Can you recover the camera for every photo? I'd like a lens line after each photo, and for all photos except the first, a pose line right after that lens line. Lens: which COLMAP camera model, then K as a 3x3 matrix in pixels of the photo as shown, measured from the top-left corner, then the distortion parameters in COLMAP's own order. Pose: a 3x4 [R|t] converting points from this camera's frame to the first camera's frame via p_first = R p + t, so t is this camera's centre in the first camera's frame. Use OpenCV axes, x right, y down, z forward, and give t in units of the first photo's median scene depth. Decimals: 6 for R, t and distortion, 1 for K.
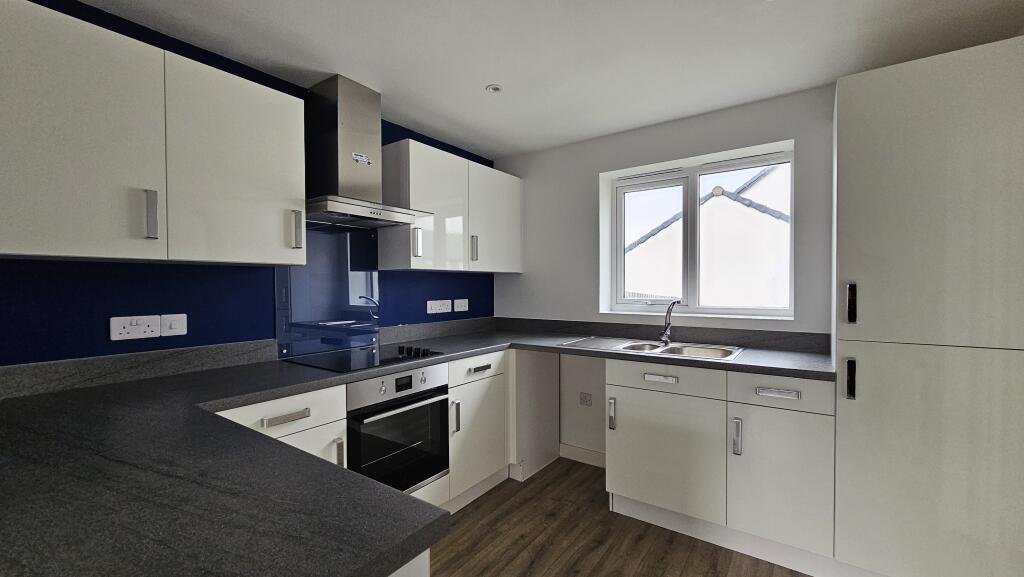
lens RADIAL K [[418.3, 0, 511.2], [0, 418.3, 291.2], [0, 0, 1]] dist [0.000231, 0.000327]
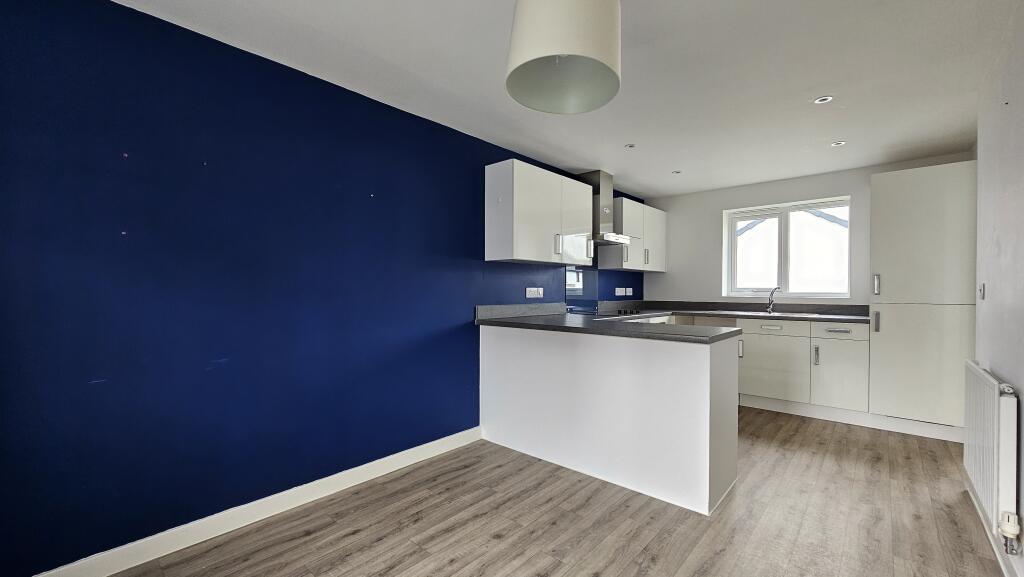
lens RADIAL K [[426.9, 0, 509.4], [0, 426.9, 287.1], [0, 0, 1]] dist [0.000654, 0.000146]
pose [[0.994482, 0.009459, -0.104480, -0.558382], [-0.011351, 0.999782, -0.017524, 0.069451], [0.104291, 0.018614, 0.994373, -0.935389]]
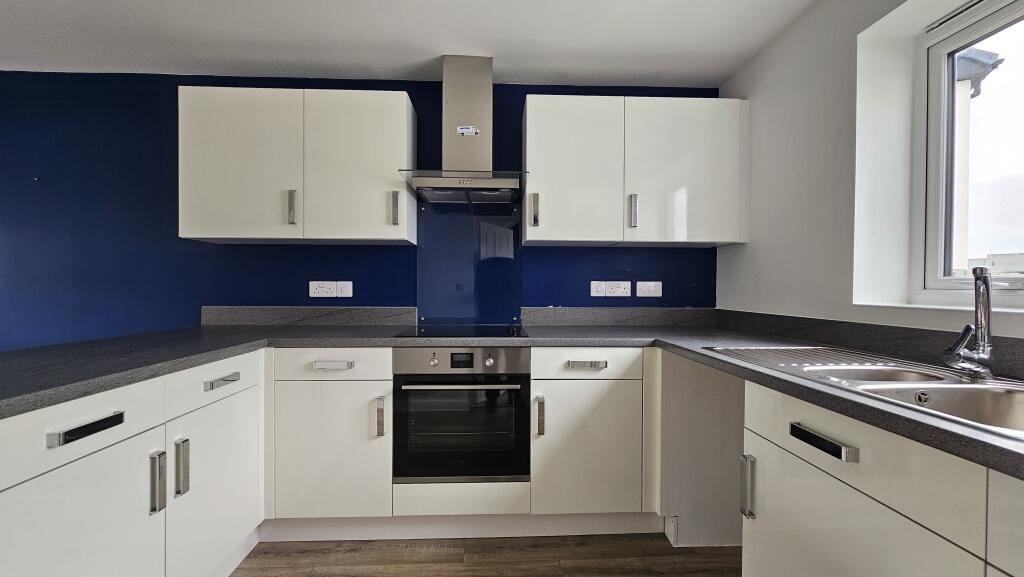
lens RADIAL K [[418.3, 0, 511.2], [0, 418.3, 291.2], [0, 0, 1]] dist [0.000231, 0.000327]
pose [[0.618385, 0.017323, -0.785685, 0.458735], [-0.018216, 0.999804, 0.007707, 0.050178], [0.785664, 0.009546, 0.618579, 0.439026]]
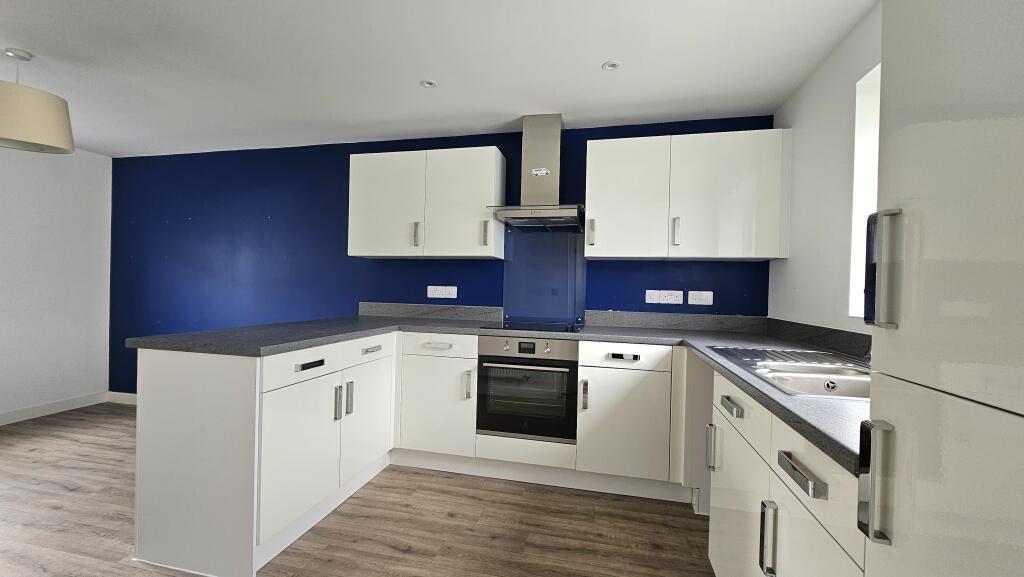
lens RADIAL K [[418.3, 0, 511.2], [0, 418.3, 291.2], [0, 0, 1]] dist [0.000231, 0.000327]
pose [[0.378162, 0.021324, -0.925494, 0.747901], [-0.038240, 0.999241, 0.007398, 0.039147], [0.924949, 0.032593, 0.378690, 0.413381]]
